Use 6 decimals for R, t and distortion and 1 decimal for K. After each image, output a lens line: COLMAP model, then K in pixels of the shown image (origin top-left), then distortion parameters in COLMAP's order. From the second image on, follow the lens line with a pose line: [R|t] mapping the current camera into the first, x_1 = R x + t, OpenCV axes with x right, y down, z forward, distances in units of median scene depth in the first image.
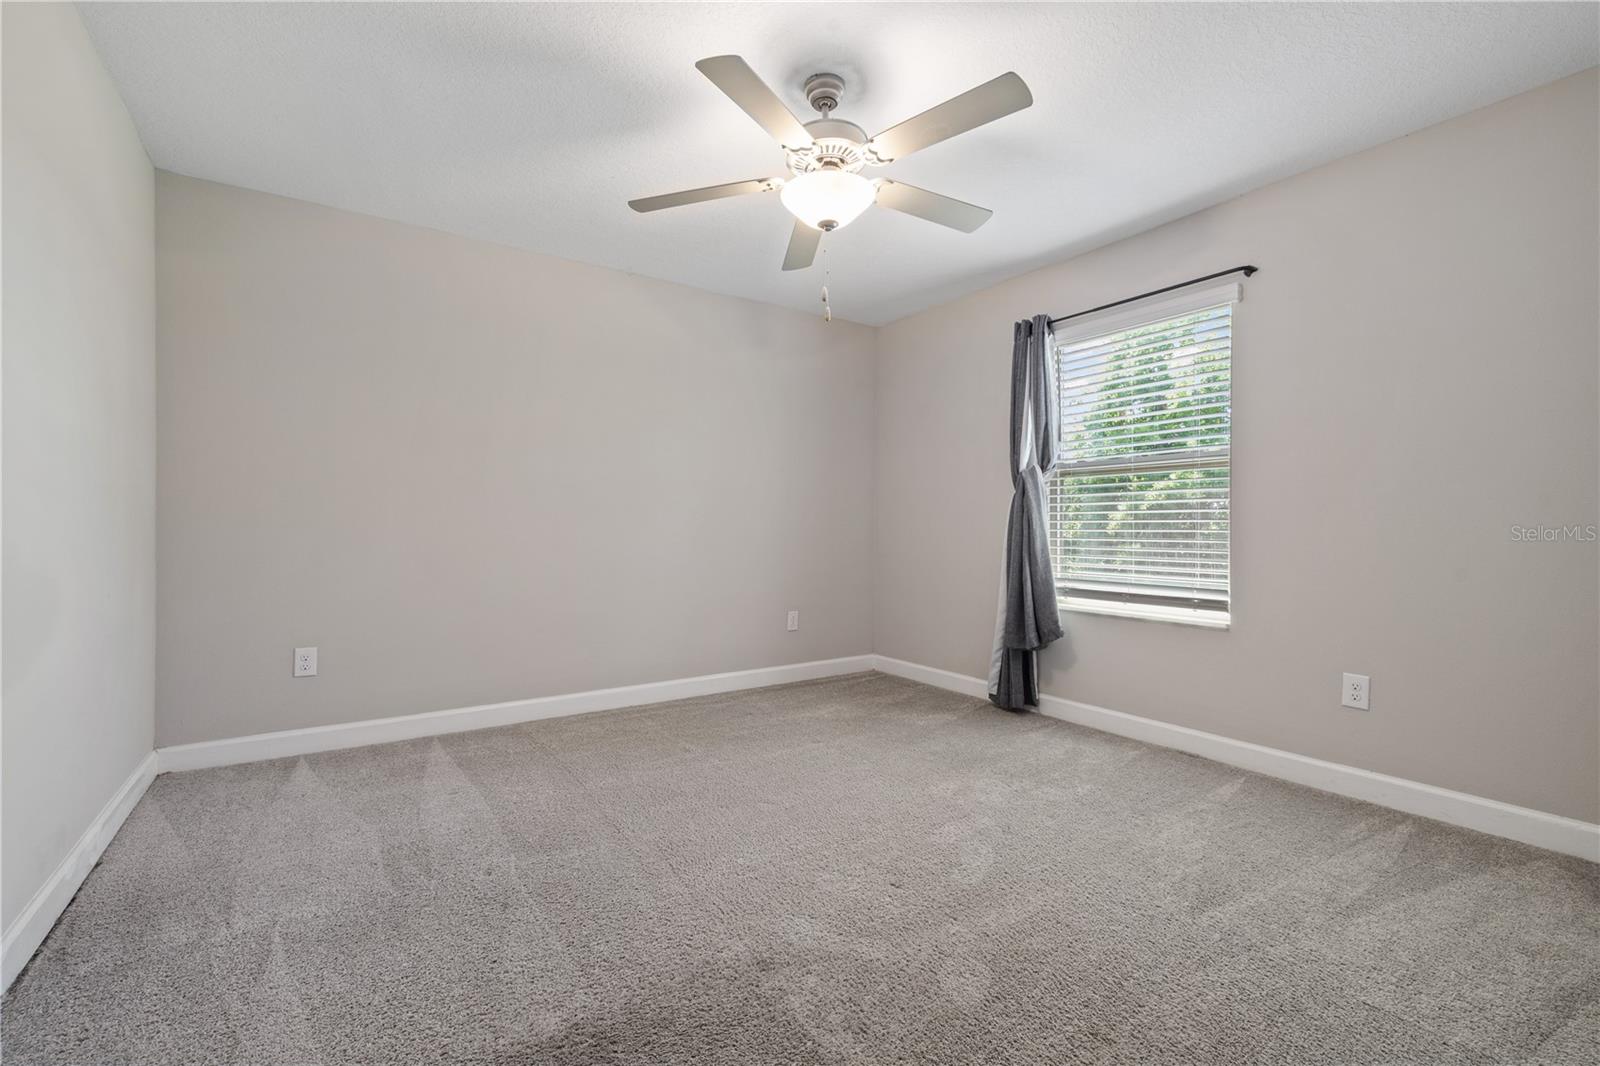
lens RADIAL K [[689.3, 0, 792.3], [0, 689.3, 529.7], [0, 0, 1]] dist [0.000296, 0.000018]
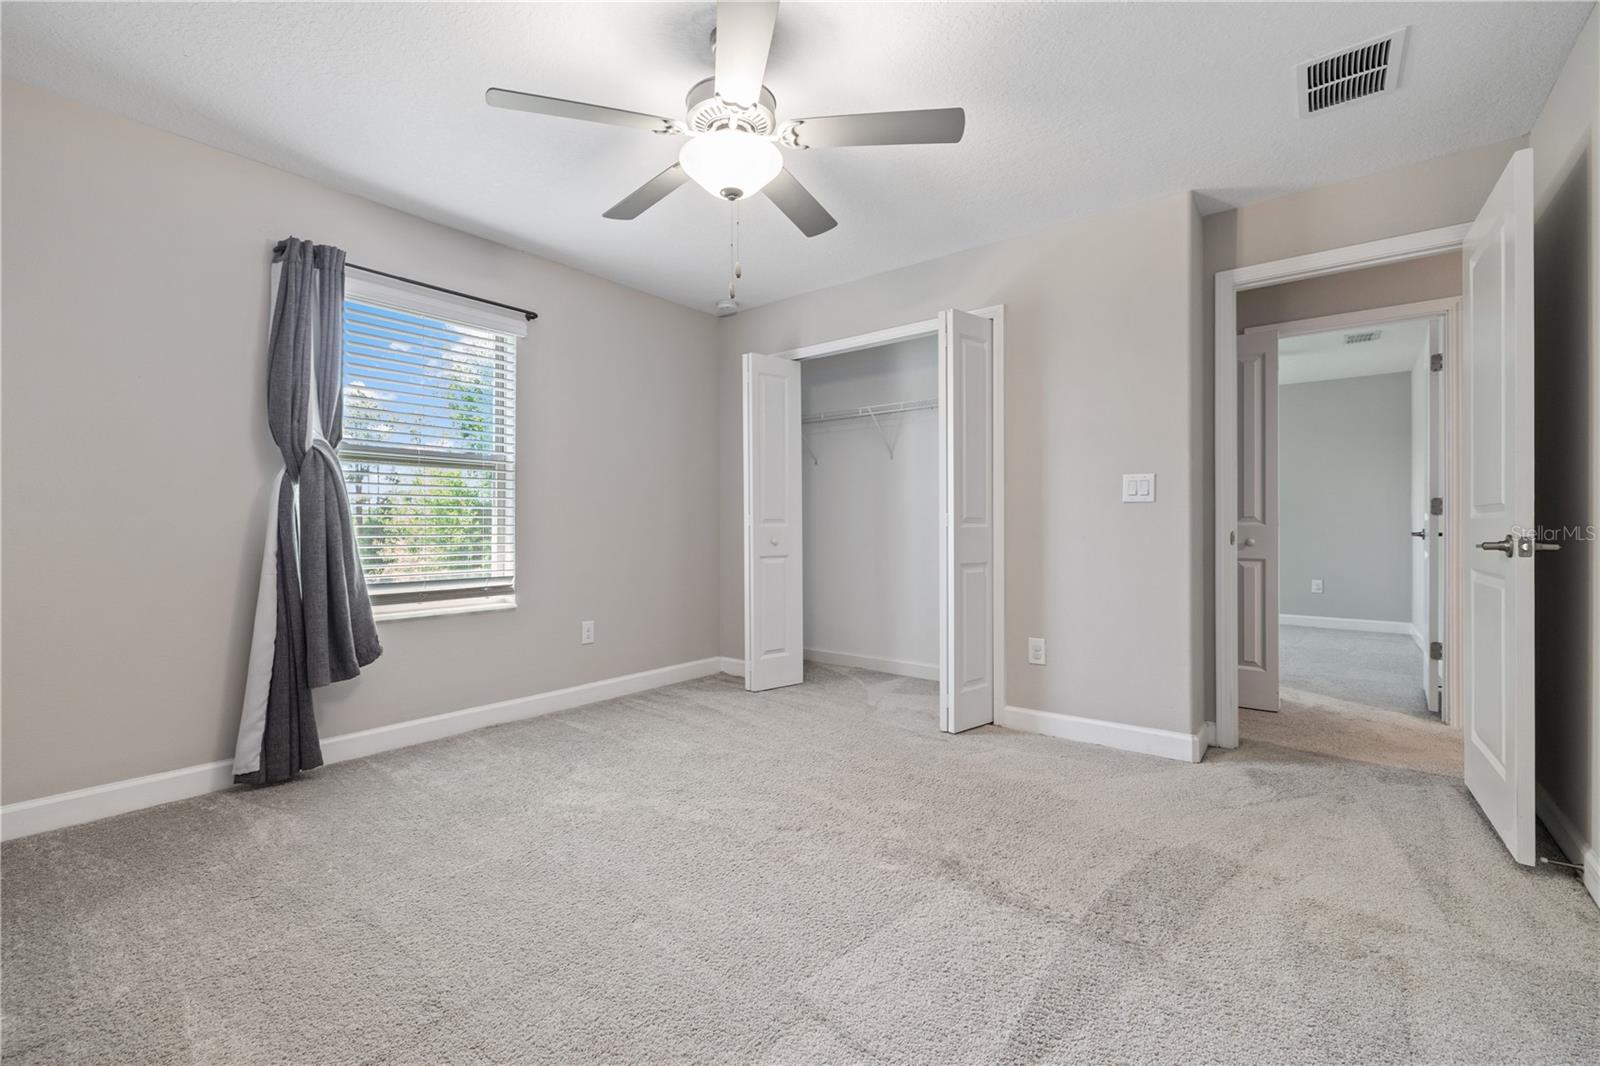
lens RADIAL K [[661.2, 0, 798.6], [0, 661.2, 525.3], [0, 0, 1]] dist [-0.038387, -0.000002]
pose [[-0.308793, -0.007518, 0.951100, -0.571248], [-0.002077, 0.999972, 0.007230, -0.008163], [-0.951127, 0.000257, -0.308799, 0.847765]]
